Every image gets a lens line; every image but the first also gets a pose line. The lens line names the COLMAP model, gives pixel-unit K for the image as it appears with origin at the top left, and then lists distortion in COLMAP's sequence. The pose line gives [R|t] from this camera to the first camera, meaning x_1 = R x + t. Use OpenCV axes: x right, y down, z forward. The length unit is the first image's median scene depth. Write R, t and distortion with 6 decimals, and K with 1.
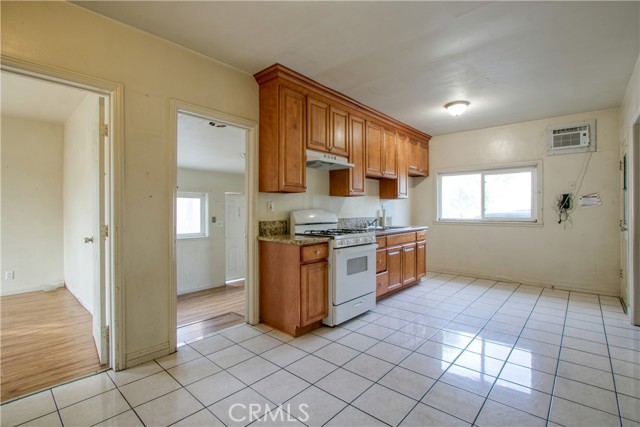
lens RADIAL K [[297.1, 0, 318.5], [0, 297.1, 211.3], [0, 0, 1]] dist [-0.017421, 0.003049]
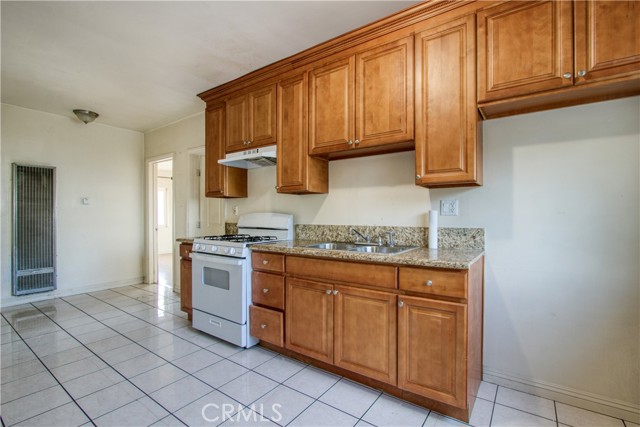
lens RADIAL K [[297.1, 0, 315.6], [0, 297.1, 214.5], [0, 0, 1]] dist [-0.017421, 0.003049]
pose [[0.086555, 0.002164, -0.996245, 0.966835], [-0.003411, 0.999992, 0.001876, -0.002993], [0.996241, 0.003236, 0.086562, 1.166667]]
